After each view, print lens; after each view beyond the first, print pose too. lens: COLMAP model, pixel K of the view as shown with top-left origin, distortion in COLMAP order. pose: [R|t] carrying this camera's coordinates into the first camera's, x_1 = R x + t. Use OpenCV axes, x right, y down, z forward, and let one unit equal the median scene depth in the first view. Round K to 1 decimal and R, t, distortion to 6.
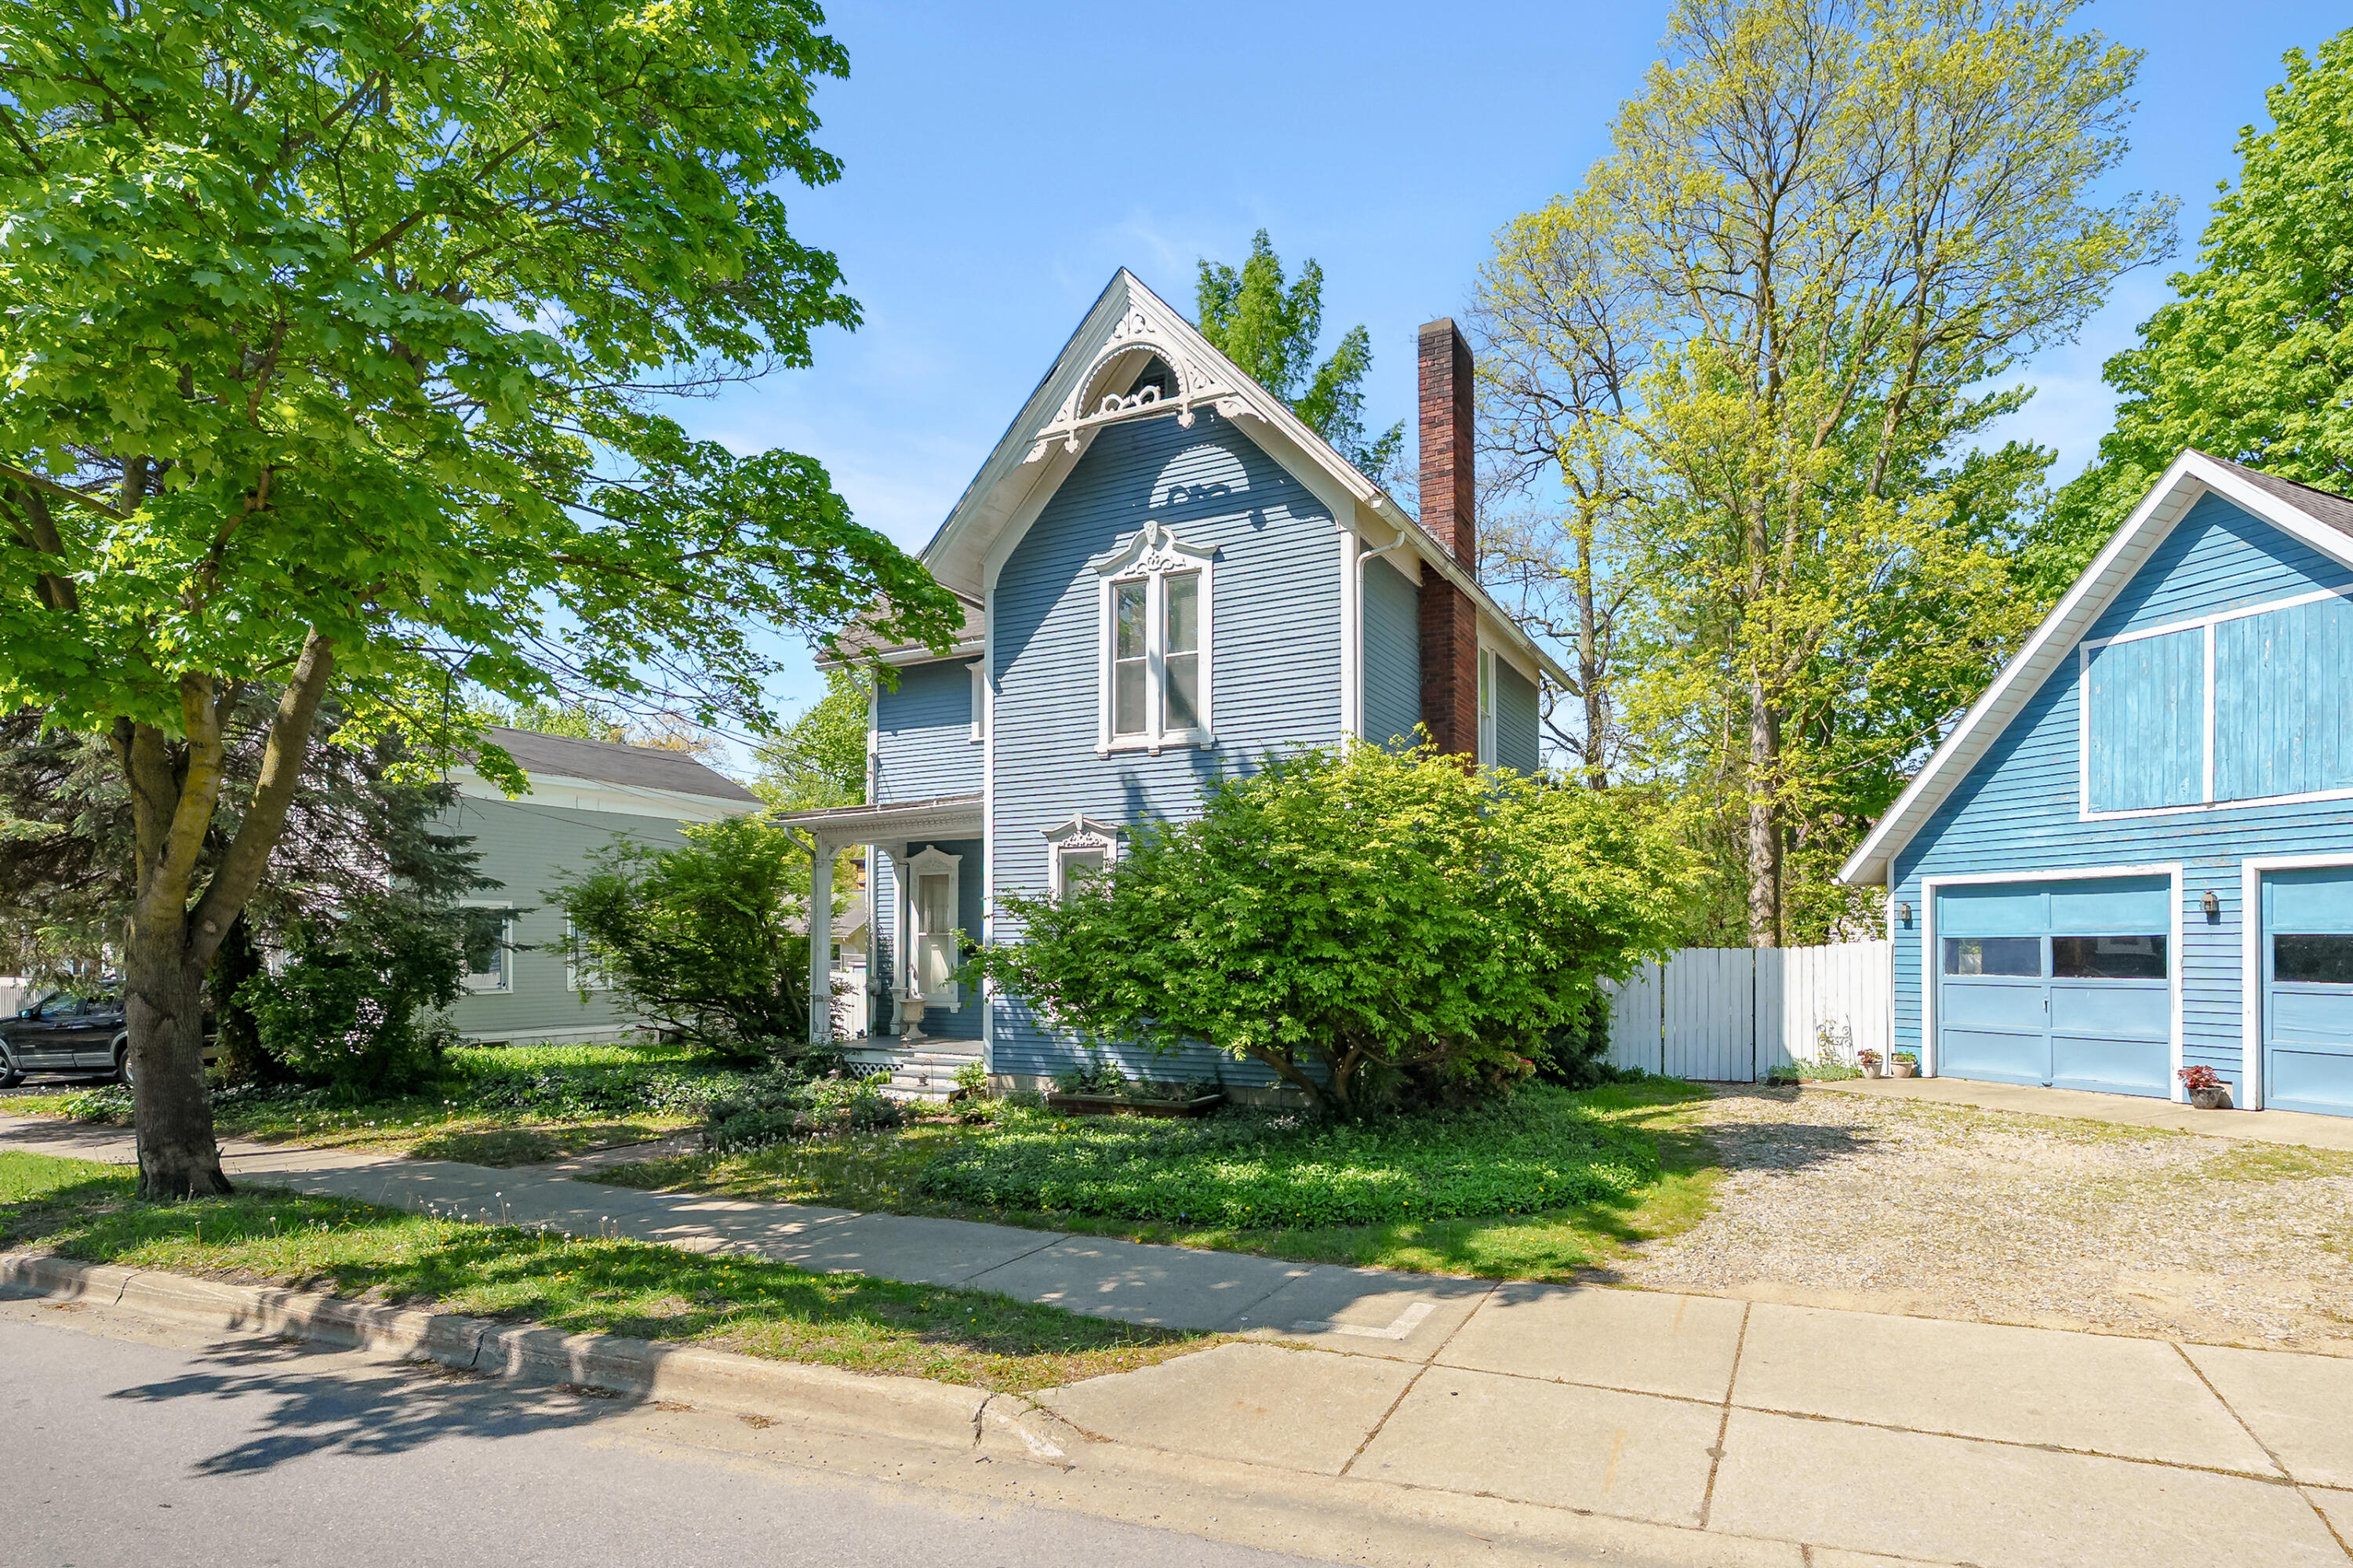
lens RADIAL K [[1172.3, 0, 1287.9], [0, 1172.3, 946.1], [0, 0, 1]] dist [-0.000832, -0.000008]
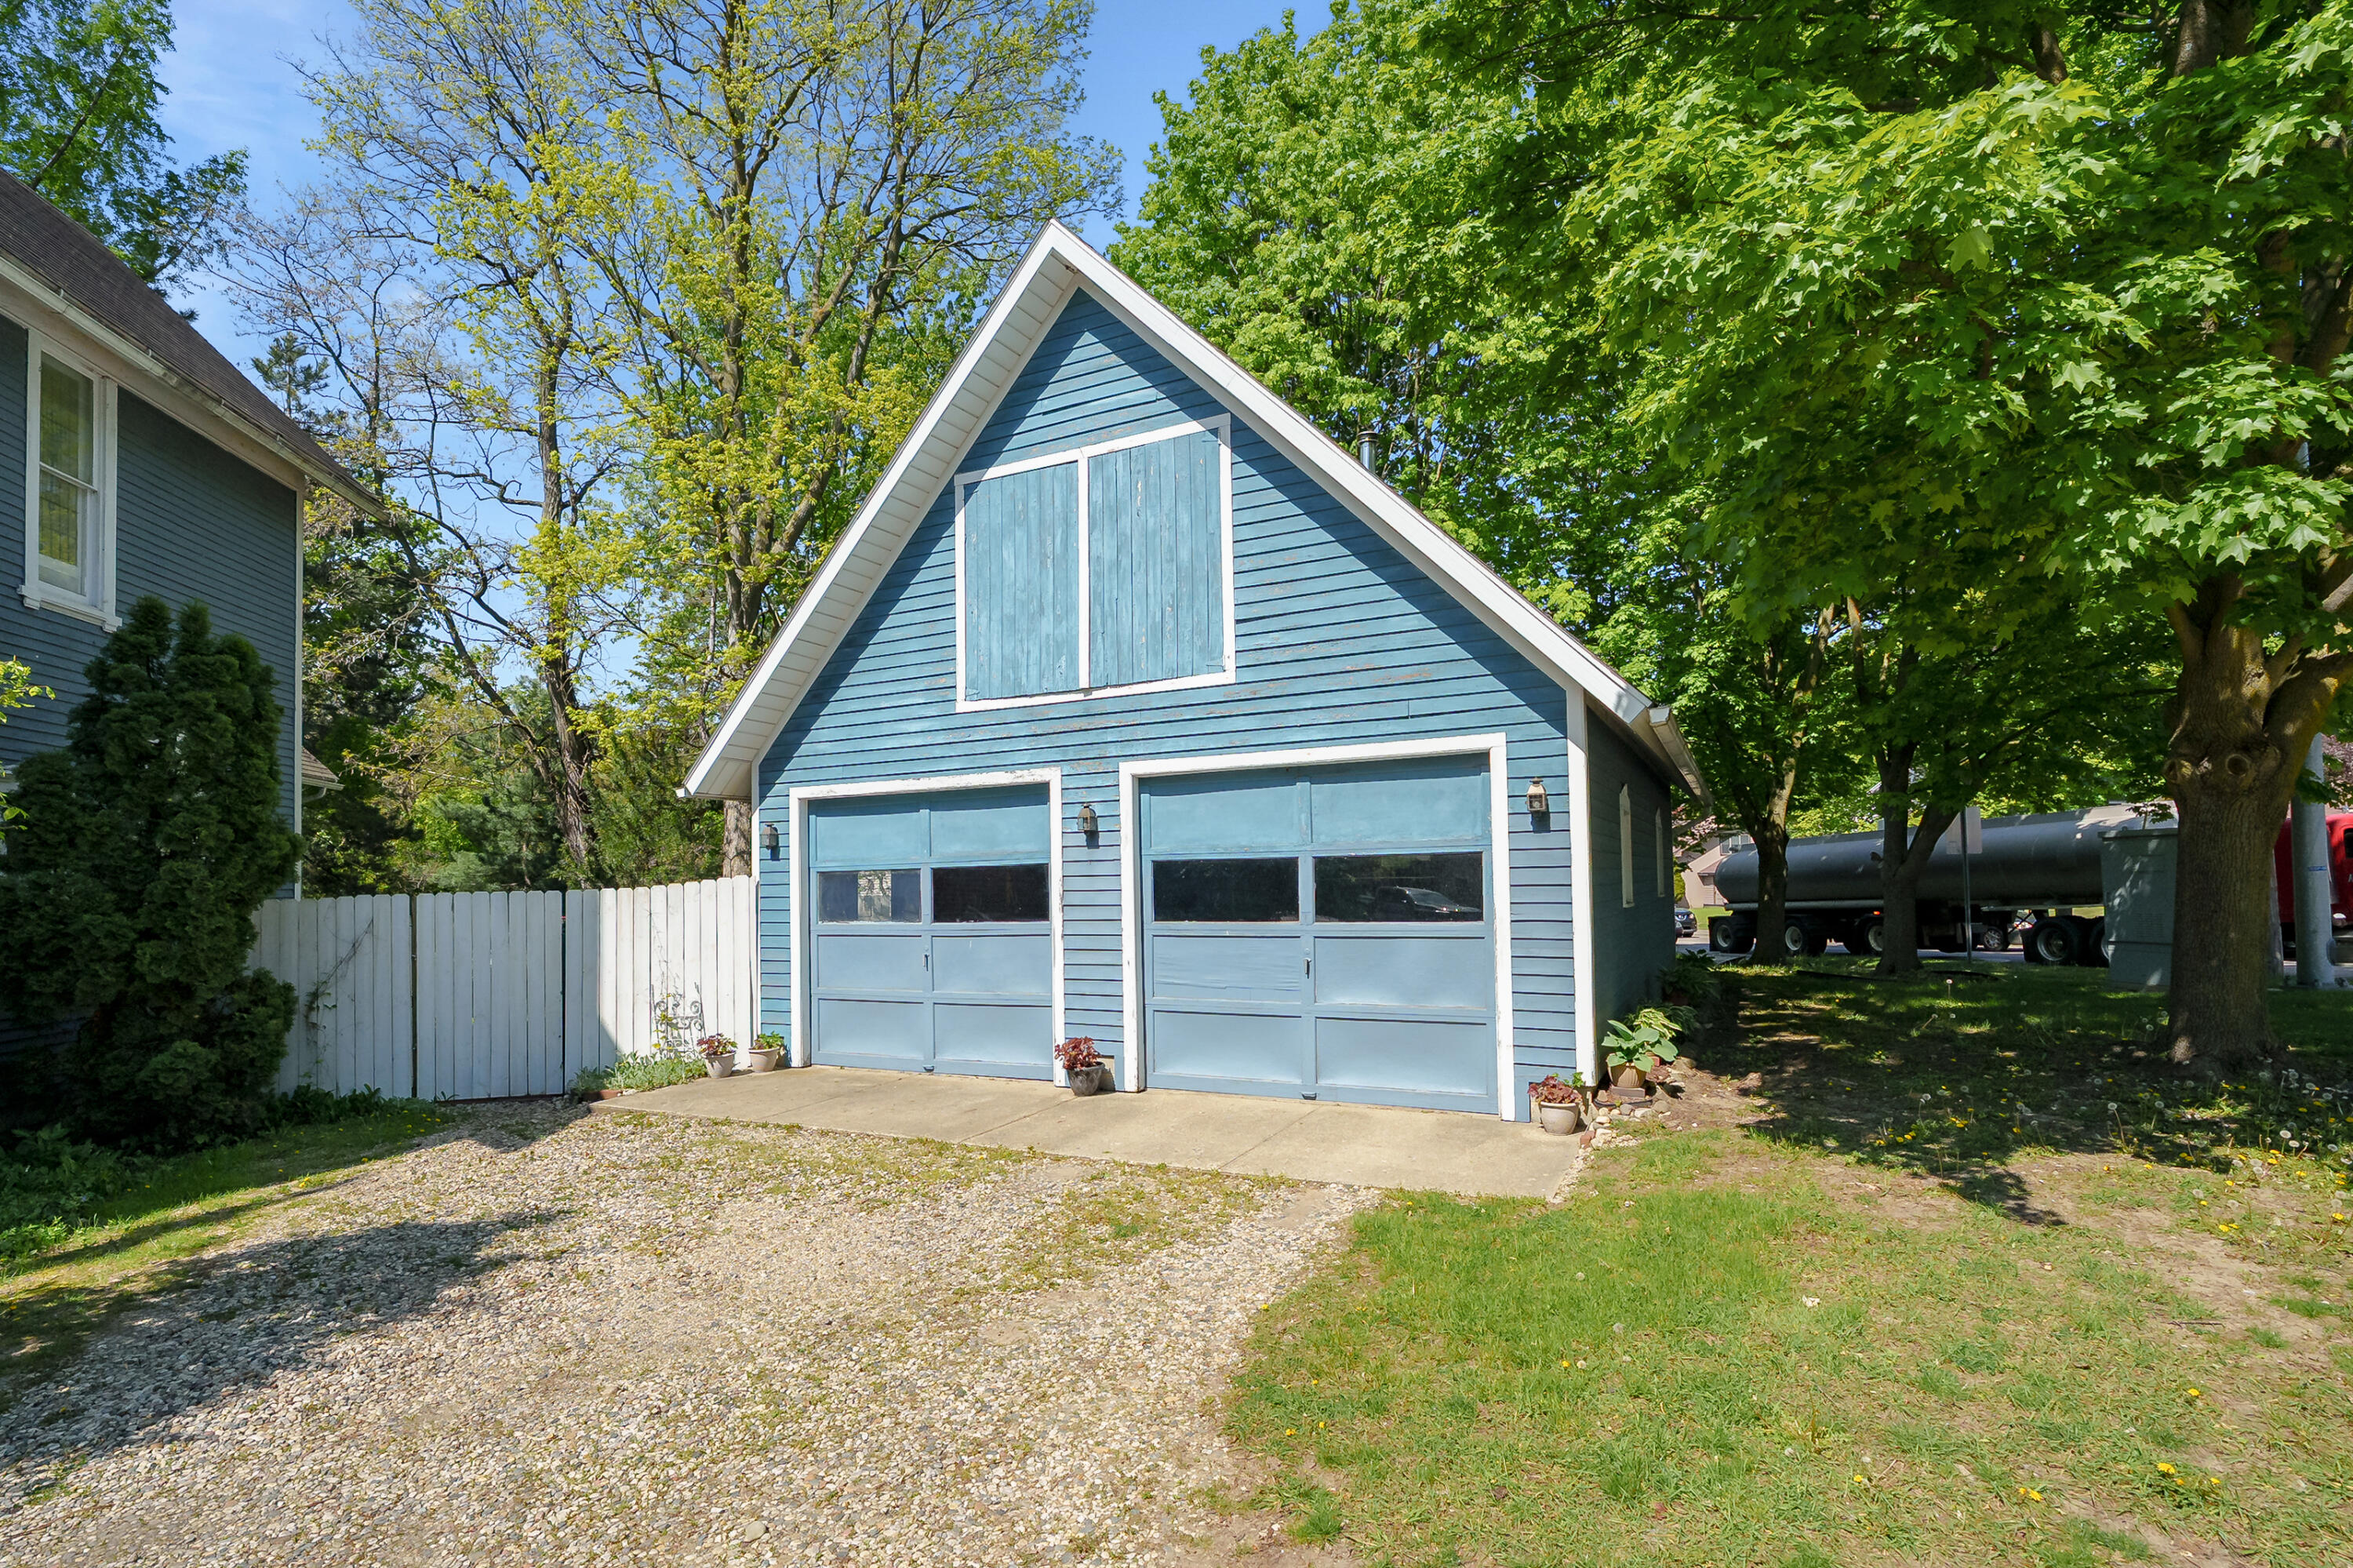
lens RADIAL K [[1085.3, 0, 1170.3], [0, 1085.3, 850.4], [0, 0, 1]] dist [-0.001290, 0.000087]
pose [[0.807381, 0.004640, 0.590012, 0.374812], [0.017542, 0.999338, -0.031863, 0.005584], [-0.589769, 0.036076, 0.806766, 0.363235]]
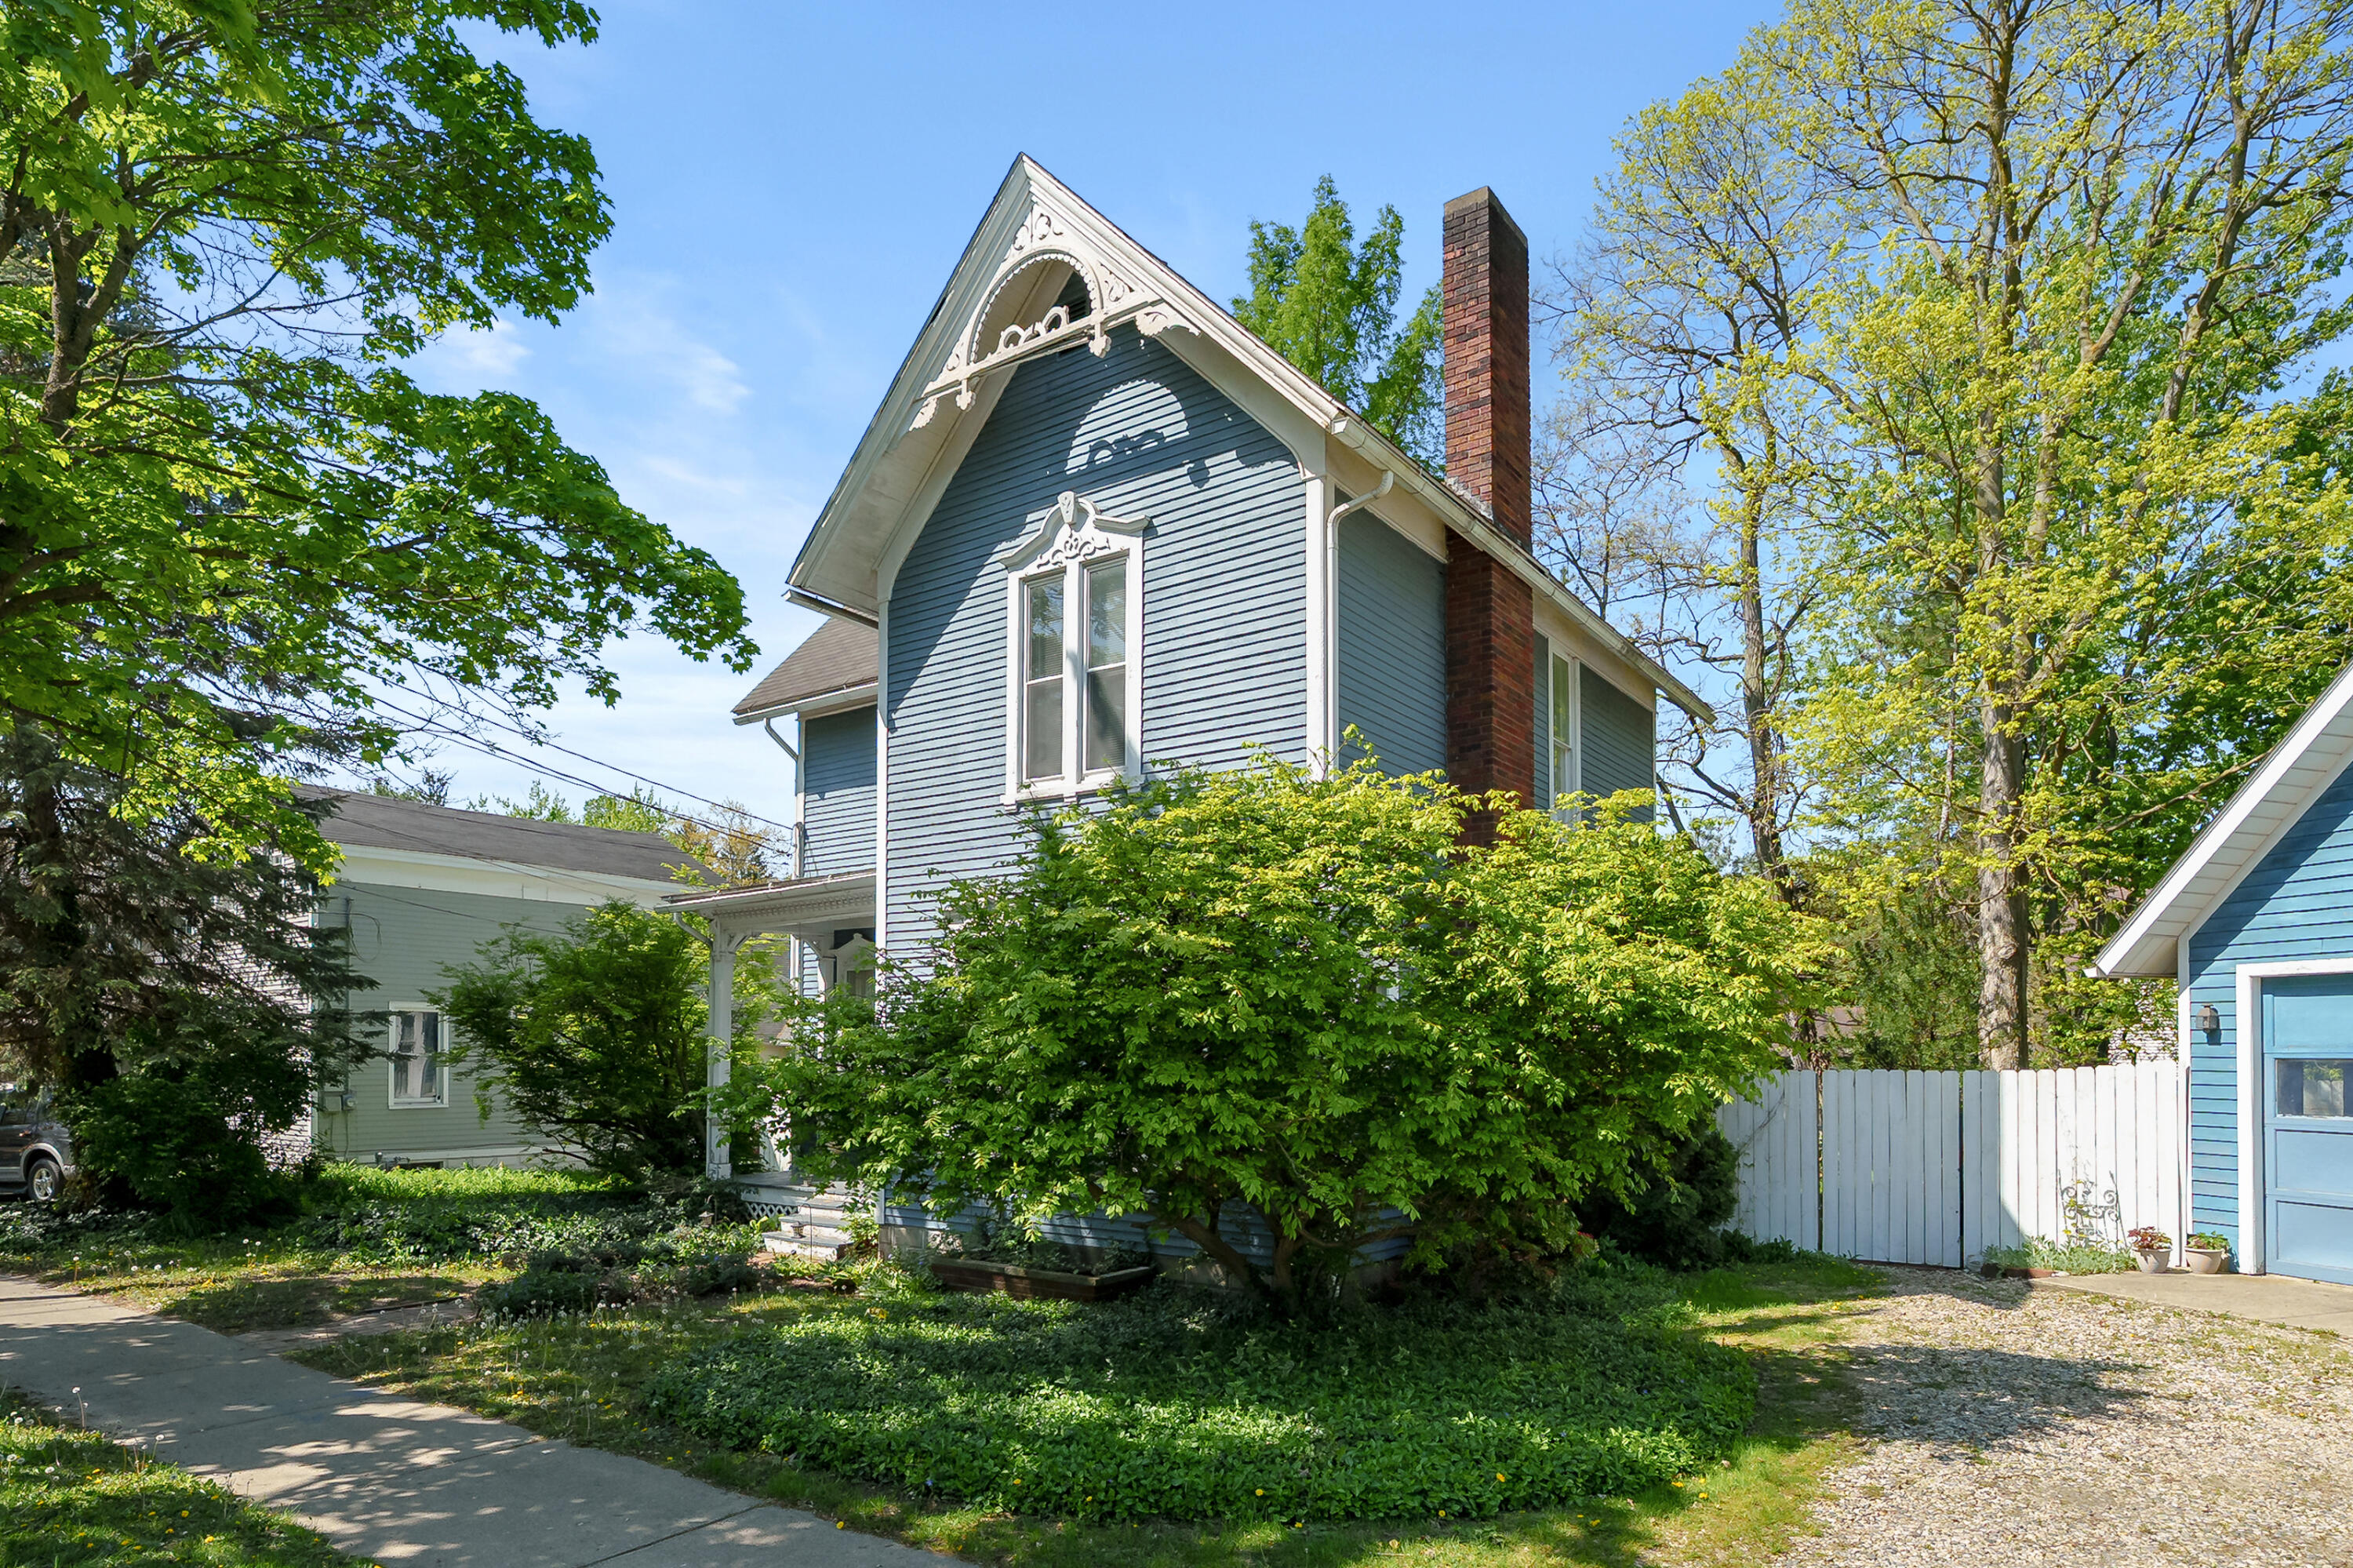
lens RADIAL K [[1331.4, 0, 1184.6], [0, 1331.4, 1032.5], [0, 0, 1]] dist [-0.000579, 0.001249]
pose [[0.983223, 0.004247, -0.182358, 0.114224], [-0.007564, 0.999818, -0.017501, -0.004282], [0.182250, 0.018587, 0.983076, 0.188577]]
